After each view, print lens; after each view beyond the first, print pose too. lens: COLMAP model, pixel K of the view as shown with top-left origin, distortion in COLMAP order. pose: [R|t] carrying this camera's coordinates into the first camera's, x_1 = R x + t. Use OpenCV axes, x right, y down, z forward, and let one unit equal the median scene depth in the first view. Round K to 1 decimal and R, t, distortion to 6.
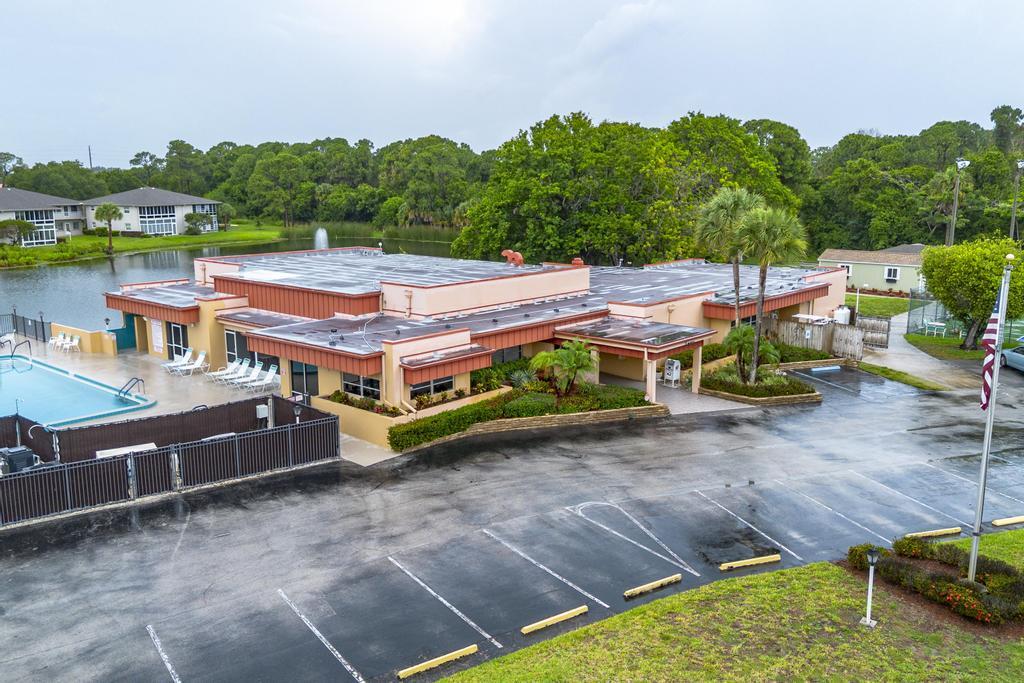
lens RADIAL K [[858.2, 0, 515.5], [0, 858.2, 335.5], [0, 0, 1]] dist [0.087426, -0.097521]
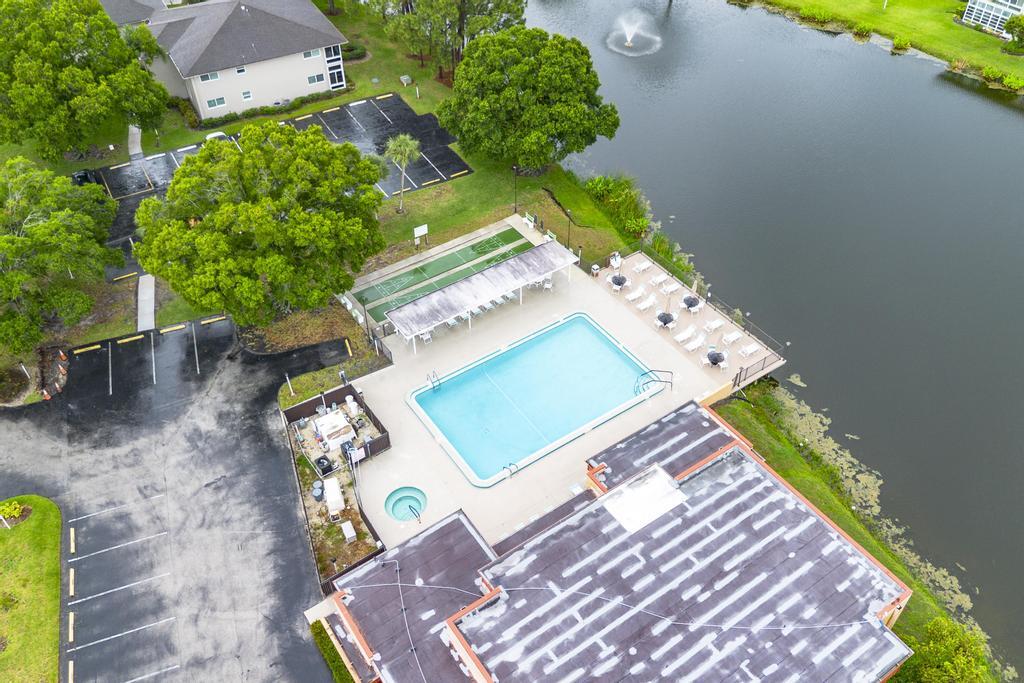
lens RADIAL K [[858.2, 0, 515.5], [0, 858.2, 335.5], [0, 0, 1]] dist [0.087426, -0.097521]
pose [[-0.237091, 0.666987, -0.706340, 0.401533], [-0.164139, 0.689115, 0.705818, -1.066116], [0.957521, 0.283281, -0.053904, 0.995097]]
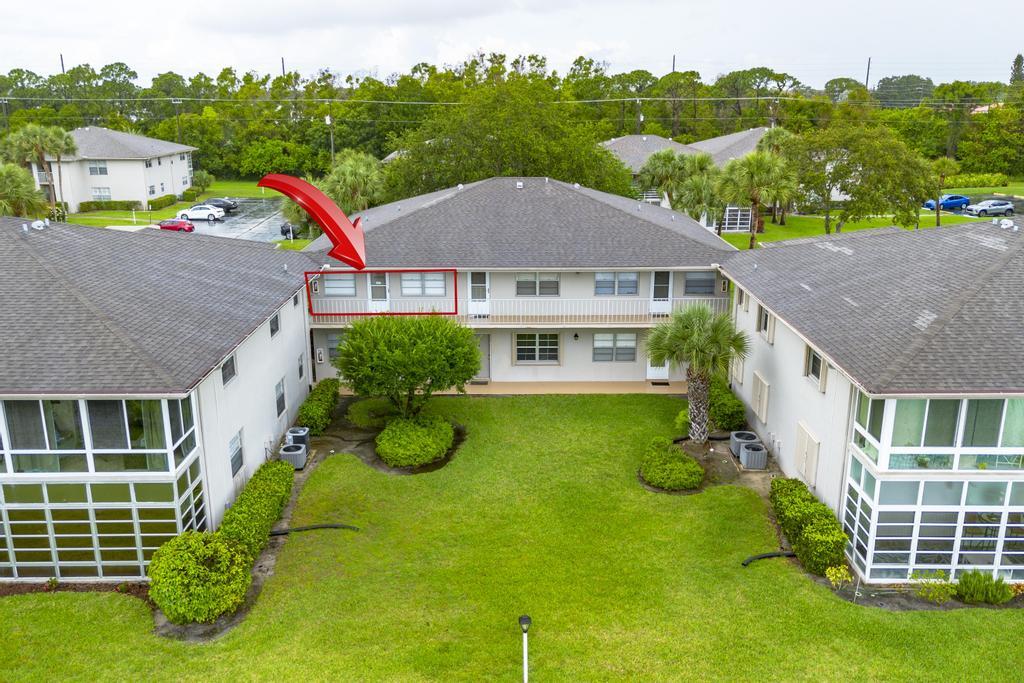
lens RADIAL K [[858.2, 0, 515.5], [0, 858.2, 335.5], [0, 0, 1]] dist [0.087426, -0.097521]
pose [[0.658341, 0.211224, -0.722476, -2.174011], [-0.135744, 0.977400, 0.162060, -0.297553], [0.740379, -0.008619, 0.672134, 1.338017]]
